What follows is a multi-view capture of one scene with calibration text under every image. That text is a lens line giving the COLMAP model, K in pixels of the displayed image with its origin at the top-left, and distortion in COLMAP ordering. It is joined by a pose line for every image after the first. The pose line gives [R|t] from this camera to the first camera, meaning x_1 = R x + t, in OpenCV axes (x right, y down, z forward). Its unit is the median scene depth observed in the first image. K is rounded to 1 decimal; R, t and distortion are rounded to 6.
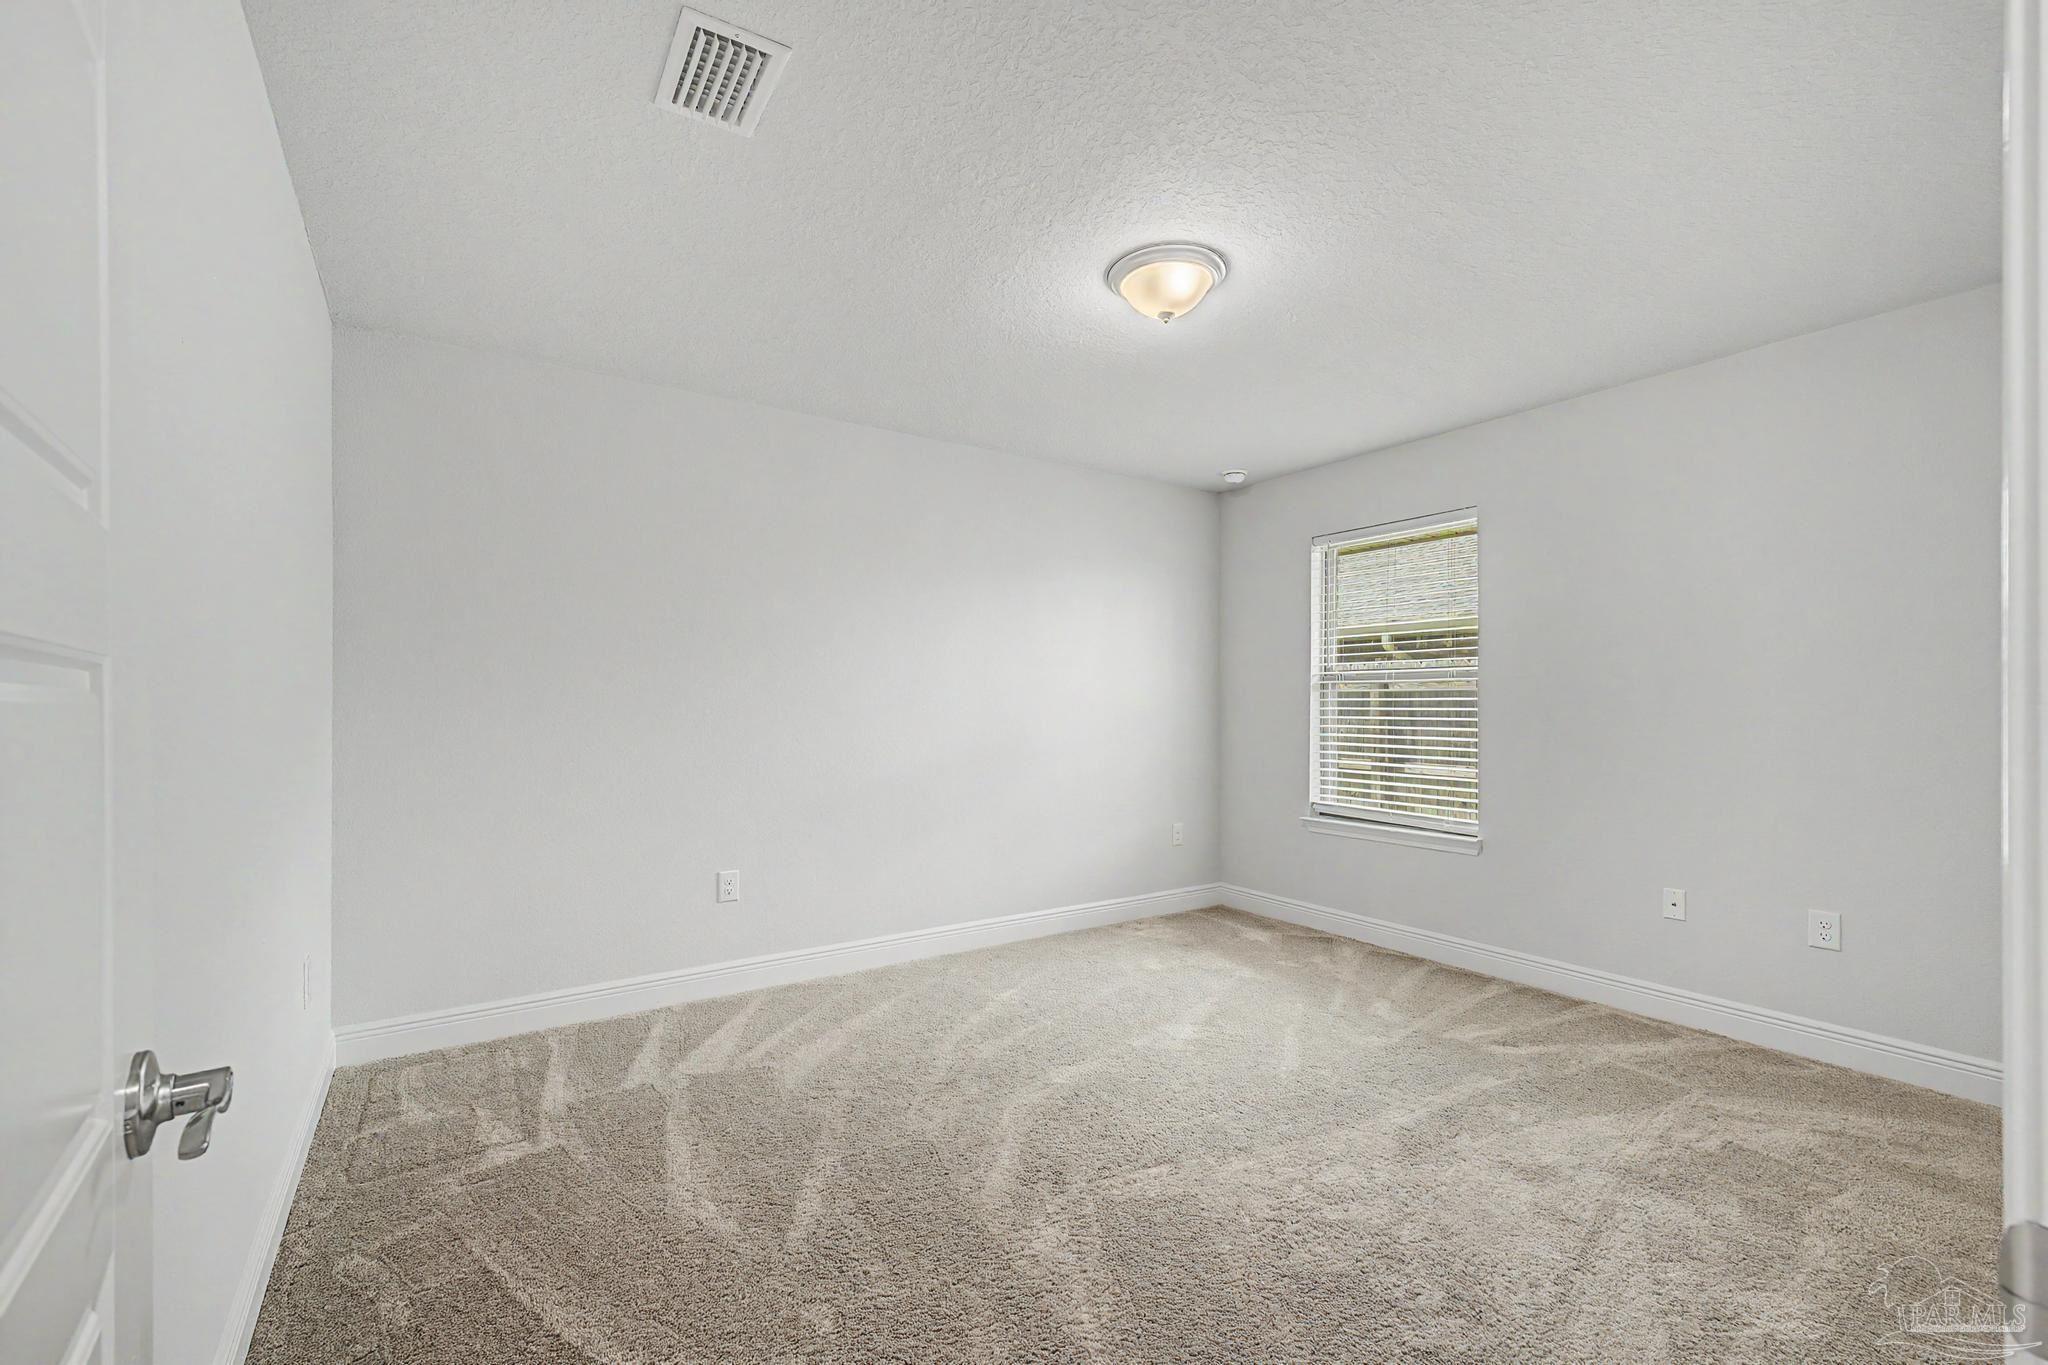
lens RADIAL K [[866.9, 0, 1011.3], [0, 866.9, 708.0], [0, 0, 1]] dist [0.022855, 0.000262]
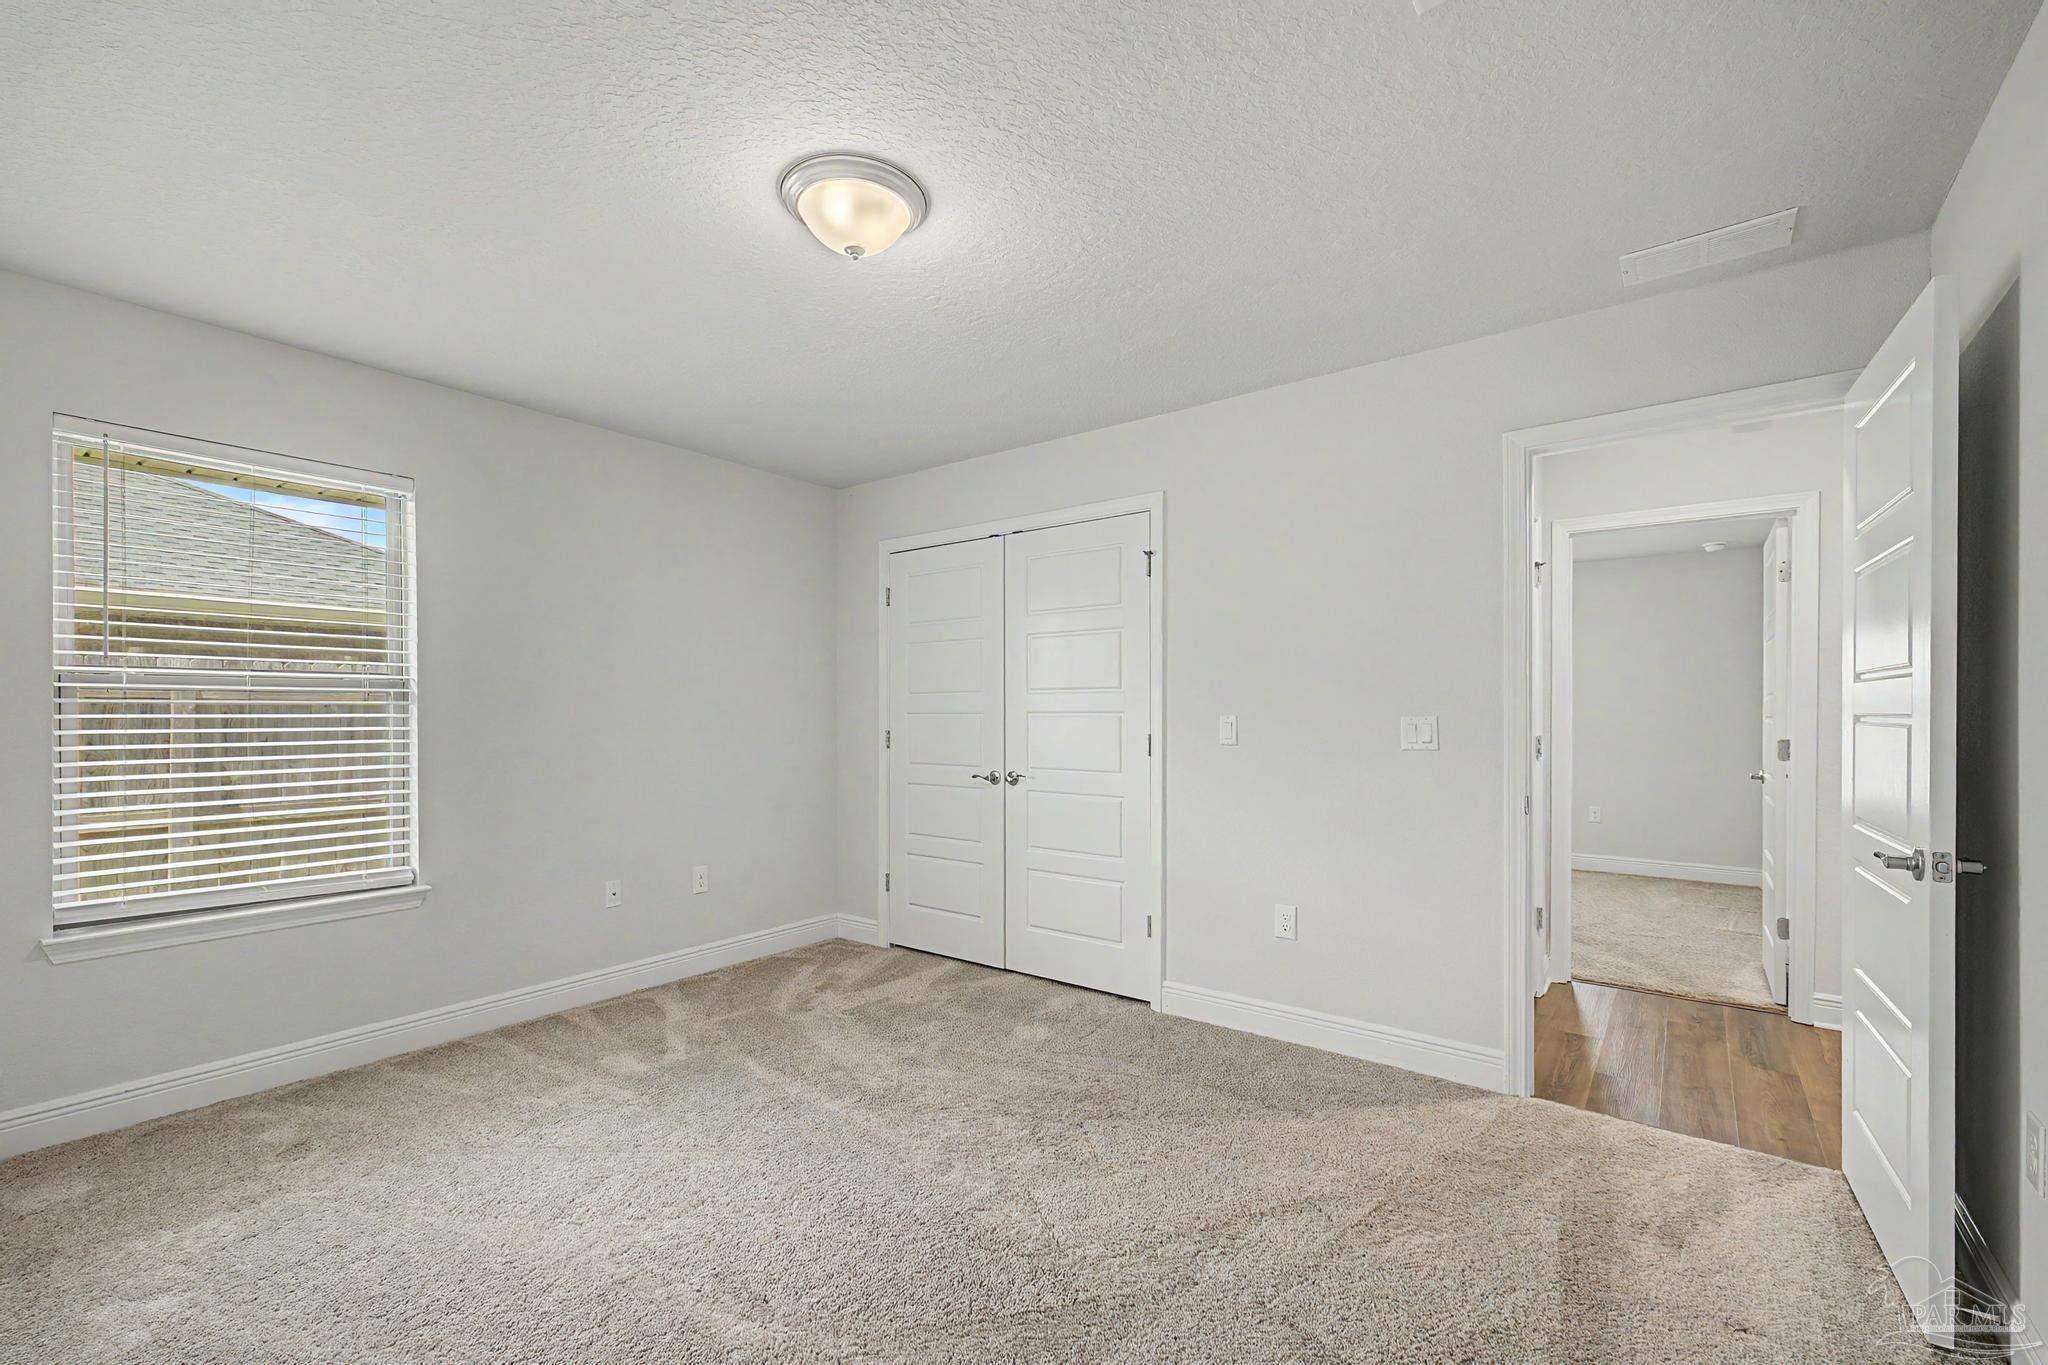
lens RADIAL K [[866.9, 0, 1011.3], [0, 866.9, 708.0], [0, 0, 1]] dist [0.022855, 0.000262]
pose [[-0.313777, 0.010230, 0.949442, -0.492122], [0.008363, 0.999933, -0.008010, -0.007002], [-0.949460, 0.005427, -0.313841, 0.849229]]
